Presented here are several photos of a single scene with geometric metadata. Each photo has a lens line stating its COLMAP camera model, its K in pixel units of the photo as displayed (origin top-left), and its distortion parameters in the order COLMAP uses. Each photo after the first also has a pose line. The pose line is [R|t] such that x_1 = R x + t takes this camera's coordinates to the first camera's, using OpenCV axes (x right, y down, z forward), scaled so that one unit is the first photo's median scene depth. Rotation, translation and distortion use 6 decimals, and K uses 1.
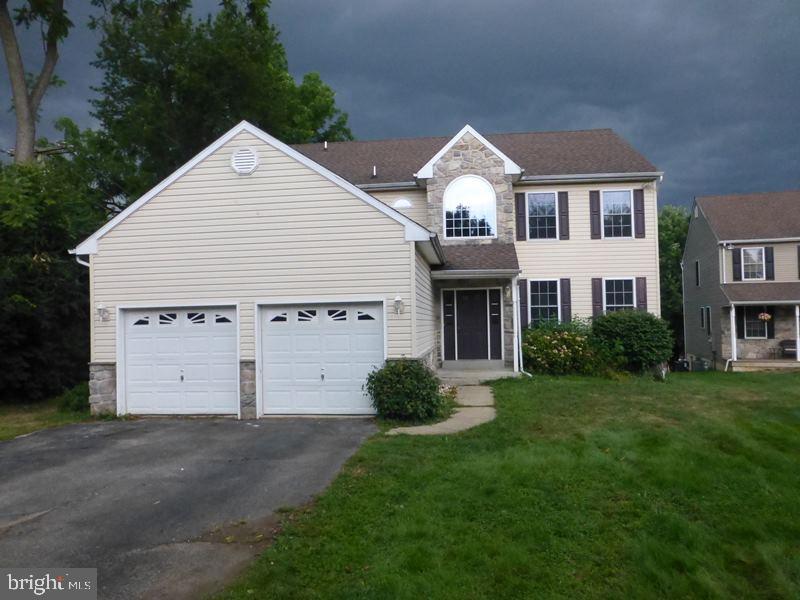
lens RADIAL K [[577.5, 0, 403.4], [0, 577.5, 300.5], [0, 0, 1]] dist [-0.022088, 0.002682]
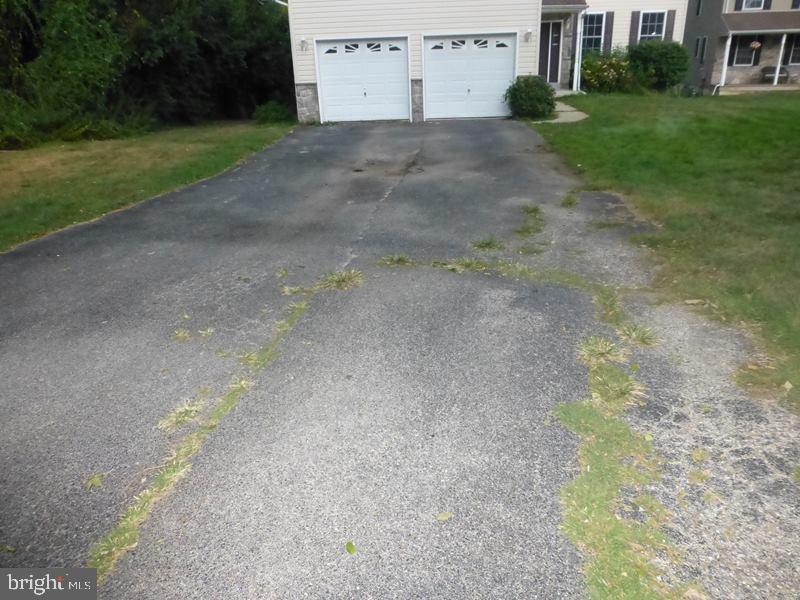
lens RADIAL K [[619.9, 0, 397.6], [0, 619.9, 296.2], [0, 0, 1]] dist [-0.009087, 0.027285]
pose [[0.995050, -0.044803, 0.088704, -0.352062], [0.006605, 0.920450, 0.390805, -0.000009], [-0.099156, -0.388285, 0.916189, -0.435615]]
